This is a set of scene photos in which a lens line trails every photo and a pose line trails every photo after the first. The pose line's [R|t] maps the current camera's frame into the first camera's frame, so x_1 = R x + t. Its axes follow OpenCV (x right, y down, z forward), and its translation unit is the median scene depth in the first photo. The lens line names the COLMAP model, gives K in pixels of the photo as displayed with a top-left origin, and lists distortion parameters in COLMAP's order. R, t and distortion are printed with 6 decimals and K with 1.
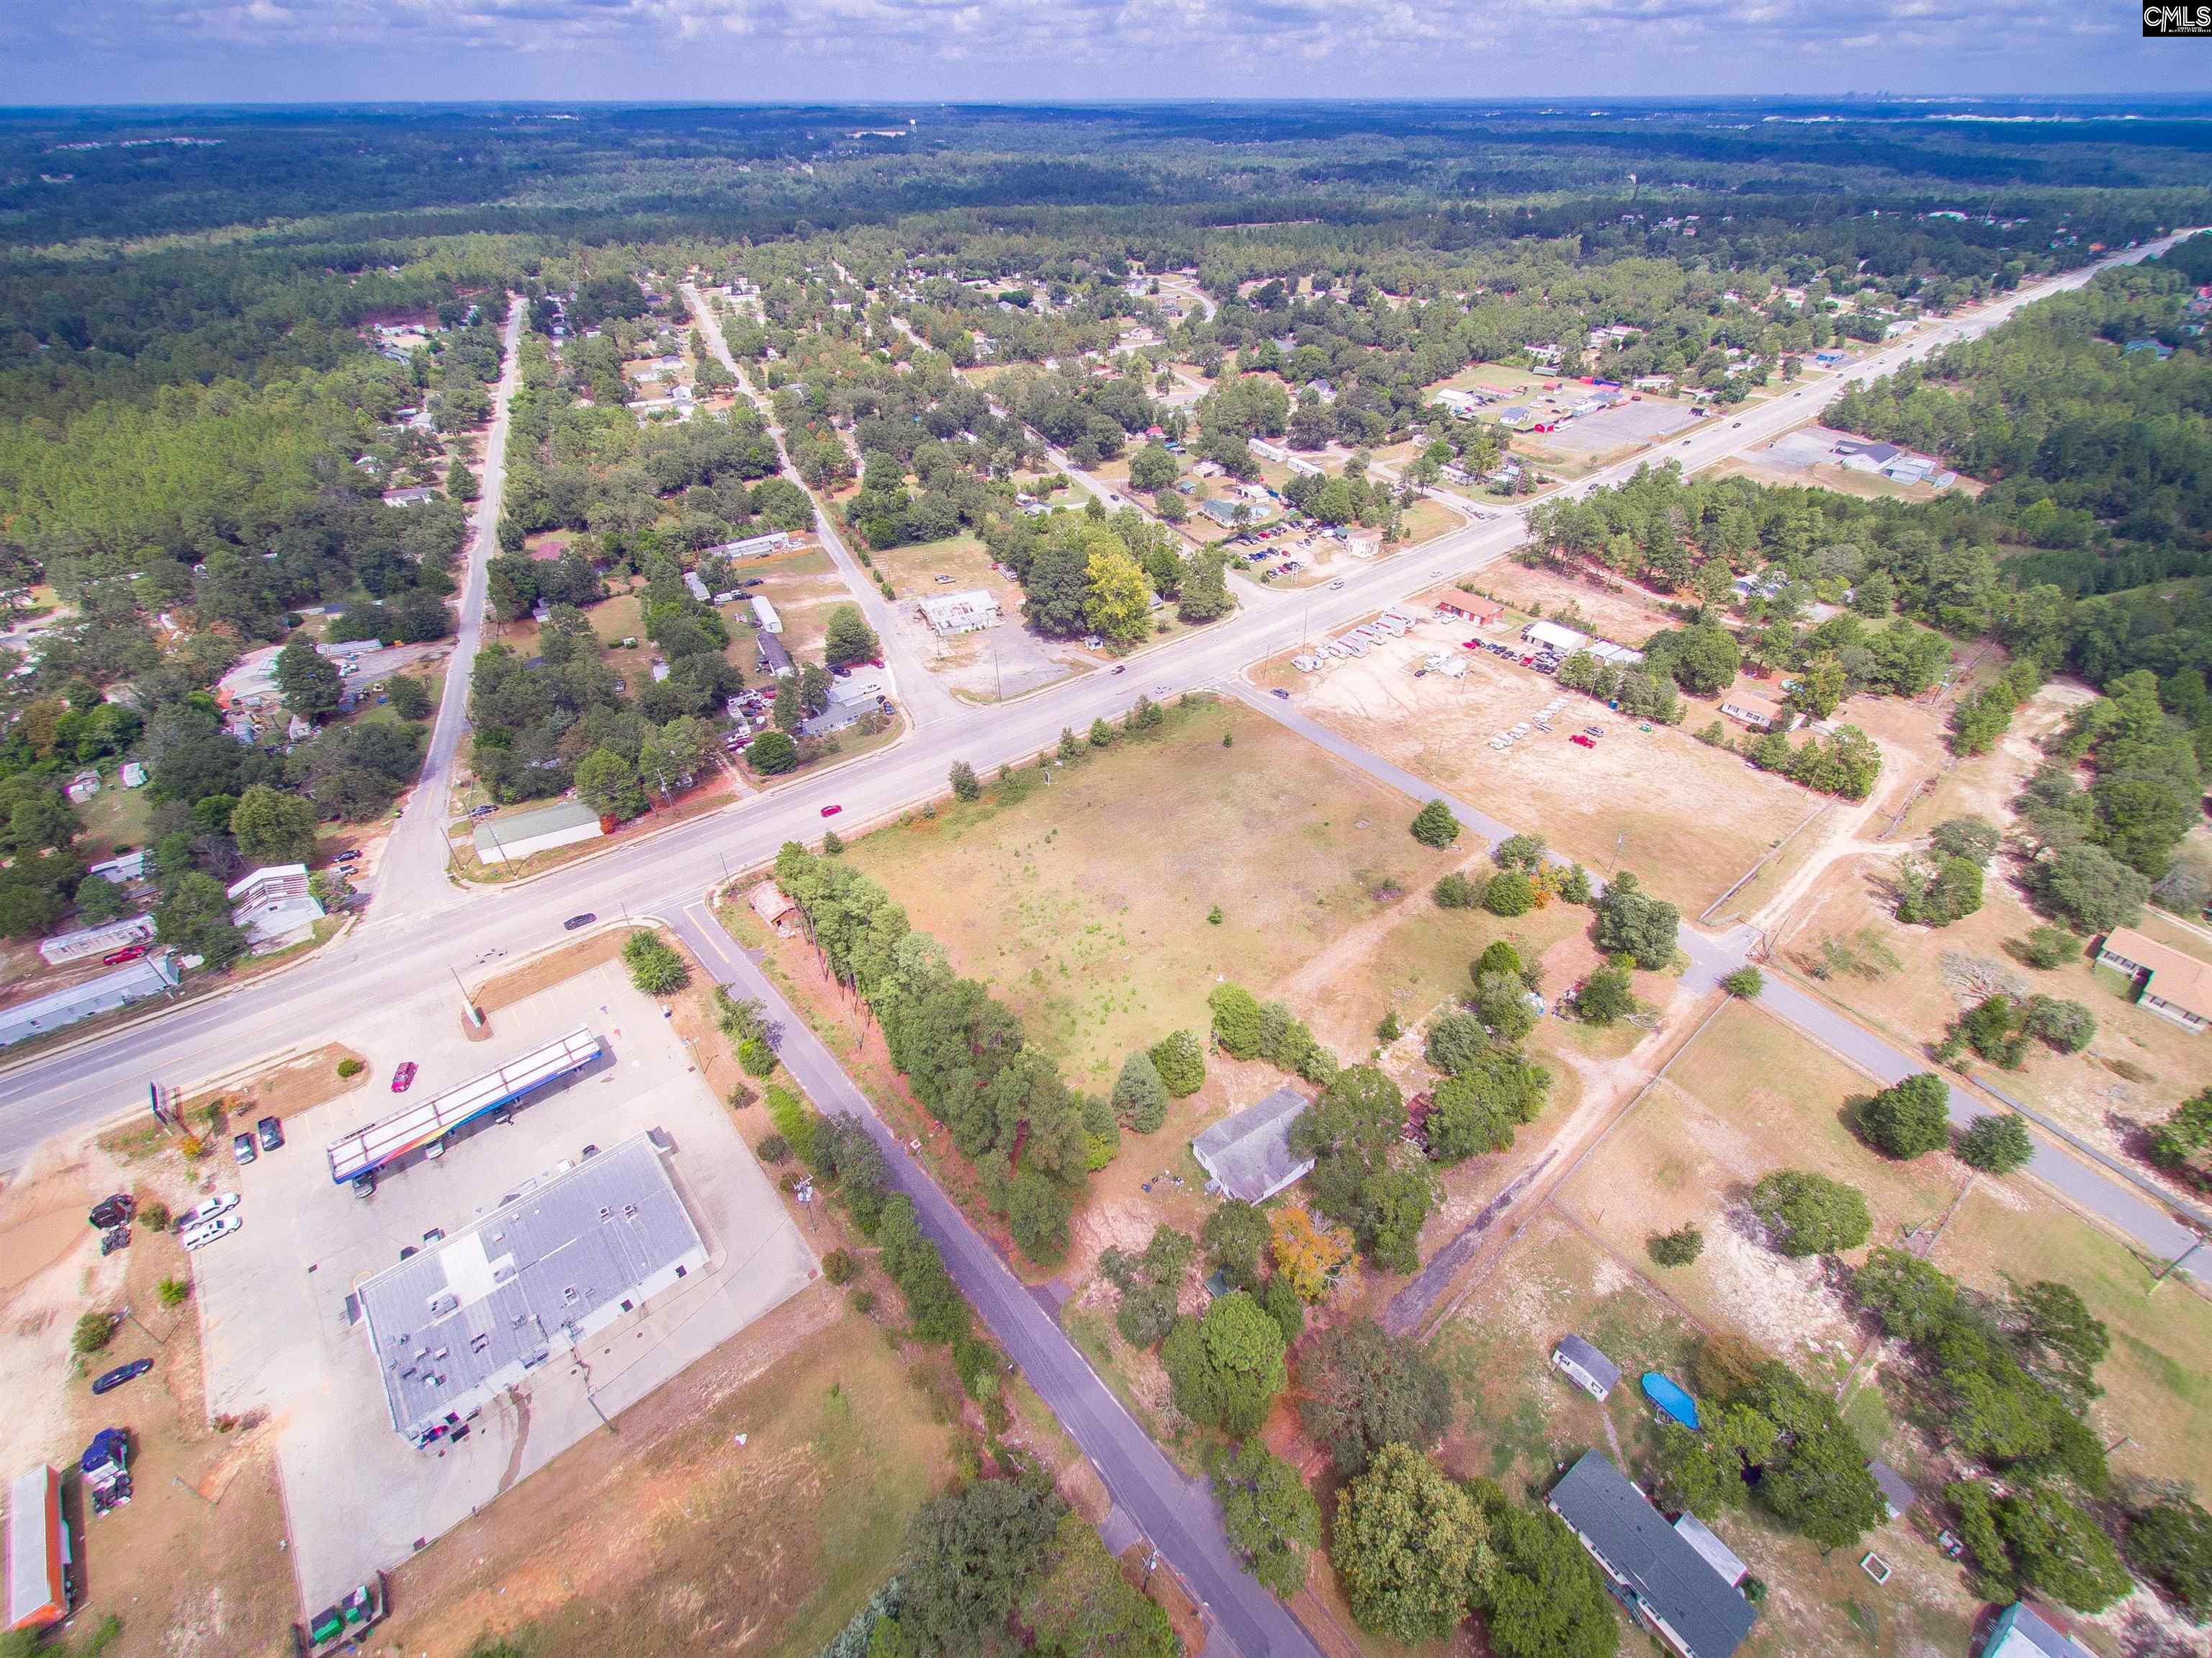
lens RADIAL K [[967.8, 0, 1125.0], [0, 967.8, 822.1], [0, 0, 1]] dist [0.041549, -0.019408]
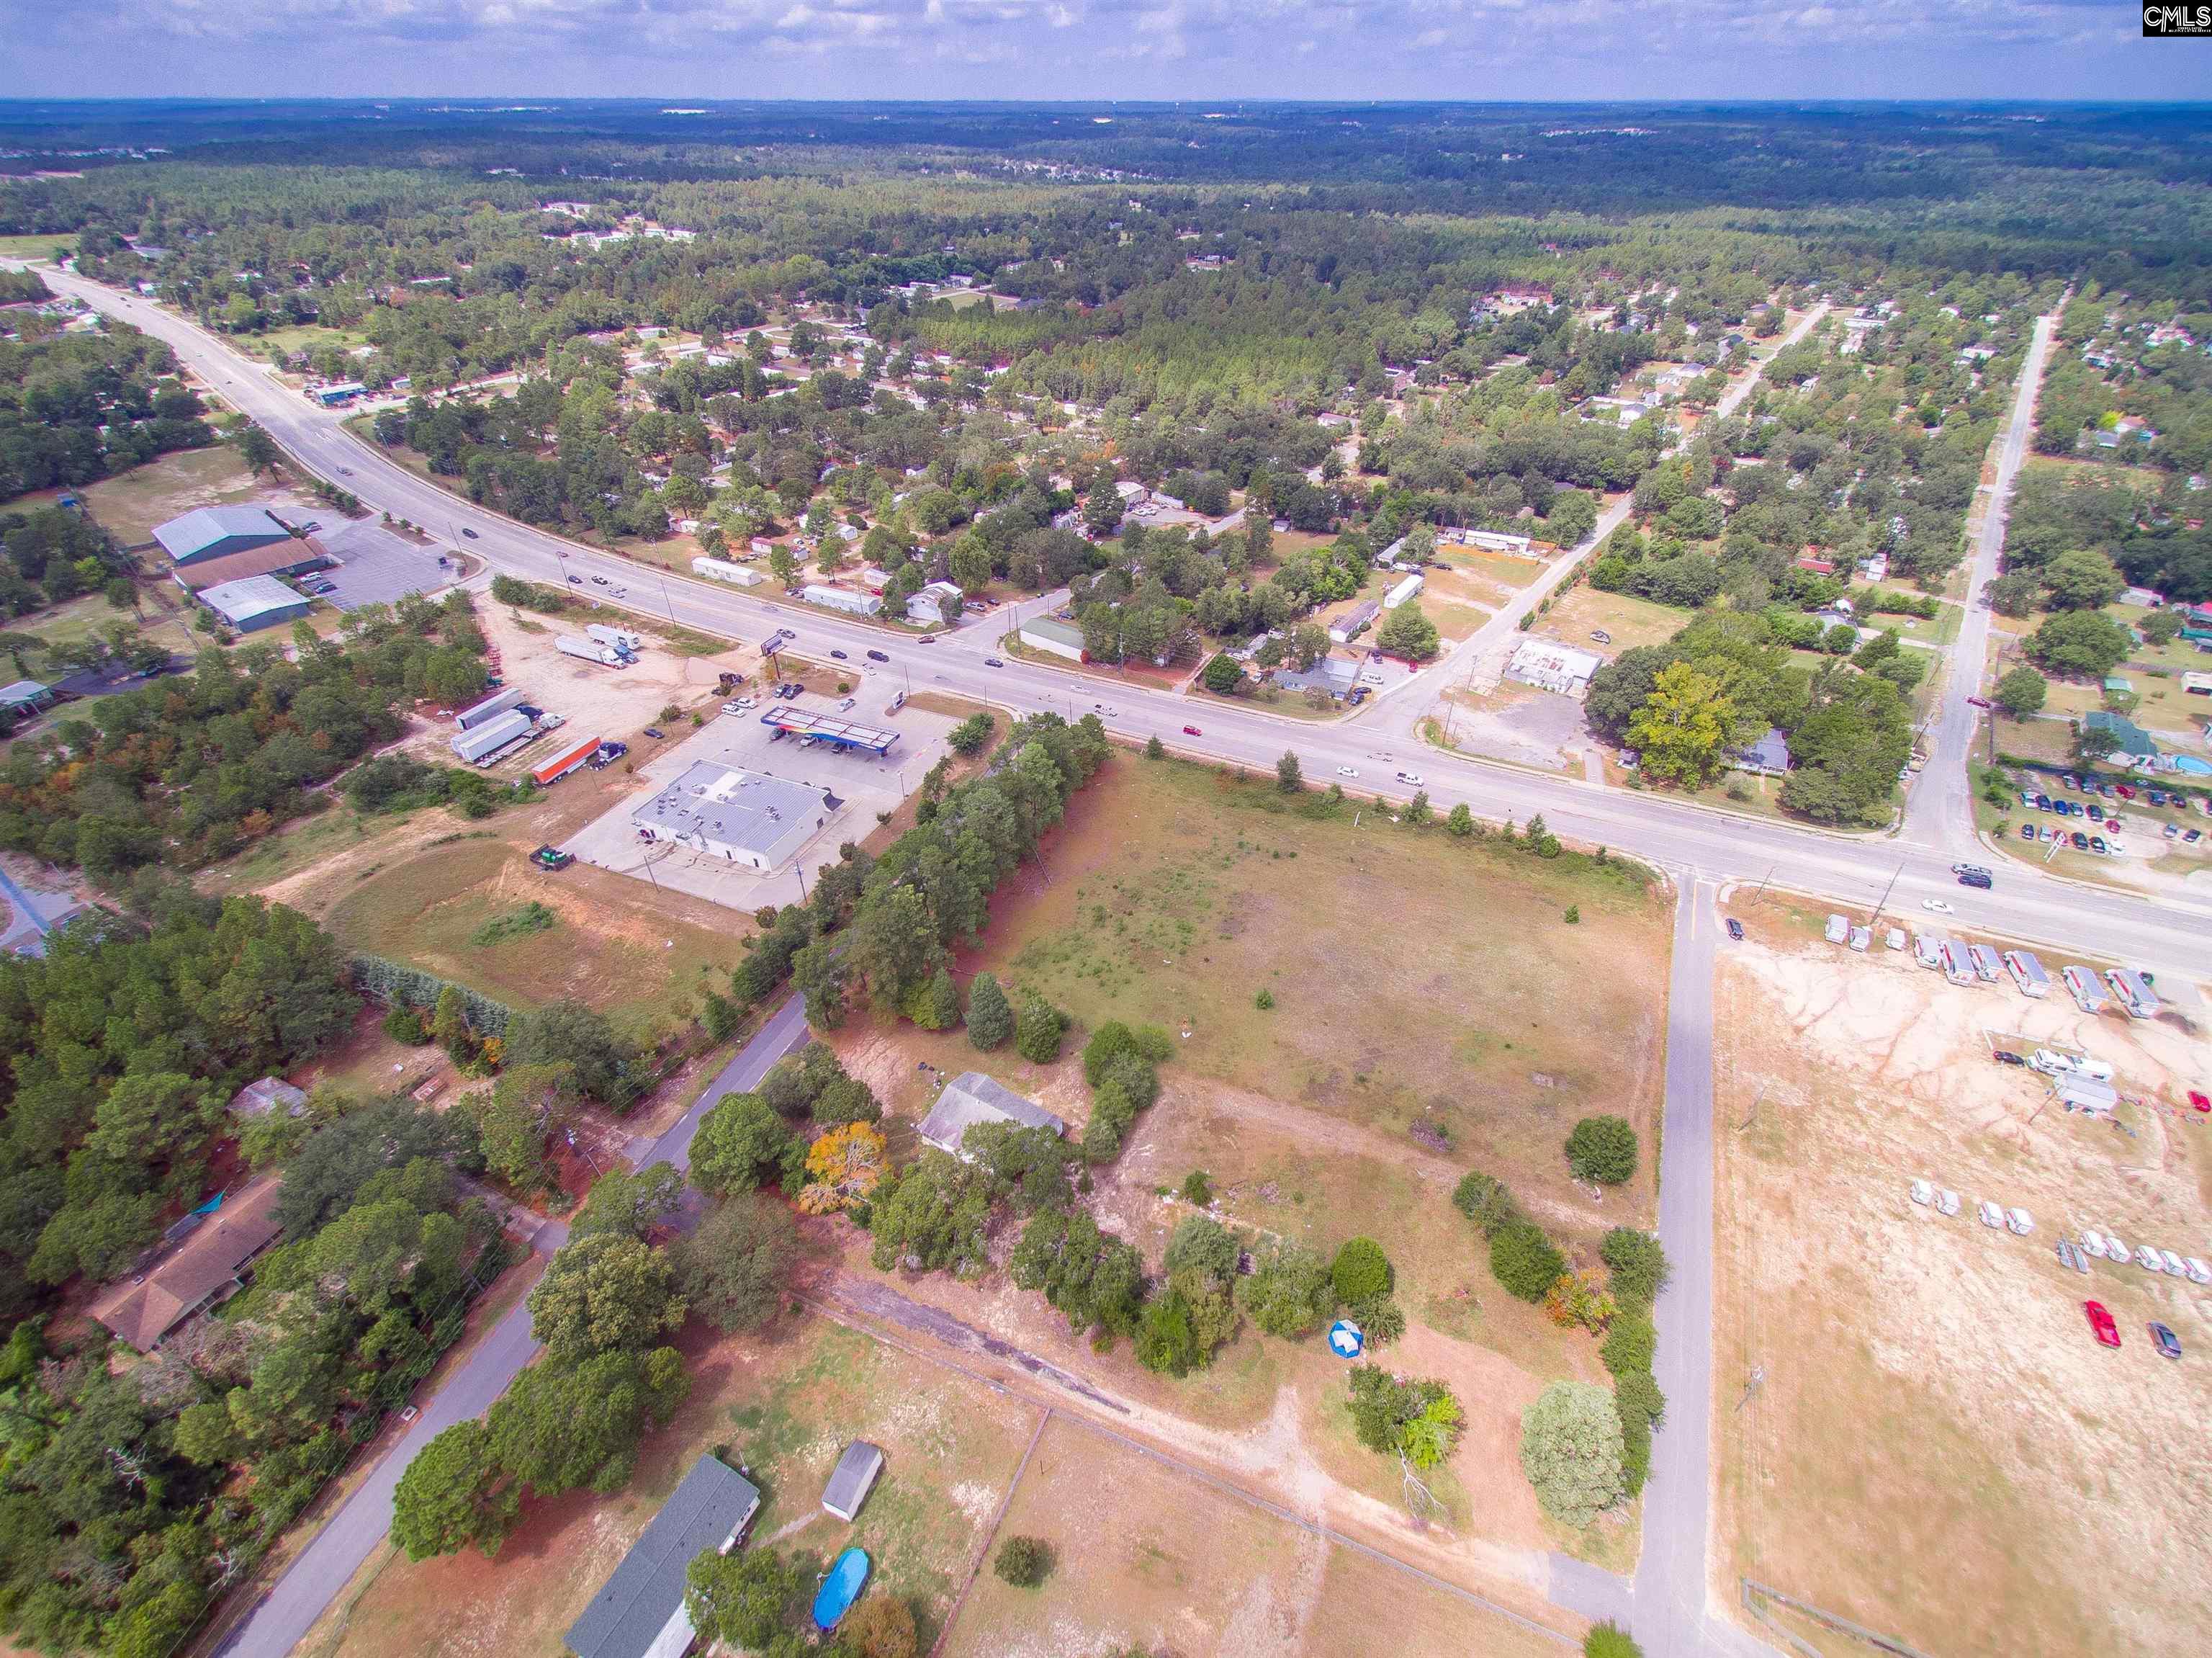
lens RADIAL K [[967.8, 0, 1125.0], [0, 967.8, 822.1], [0, 0, 1]] dist [0.041549, -0.019408]
pose [[0.457359, 0.531793, -0.712754, 0.460424], [-0.530386, 0.806459, 0.261371, -0.159137], [0.713802, 0.258494, 0.650897, 0.214704]]
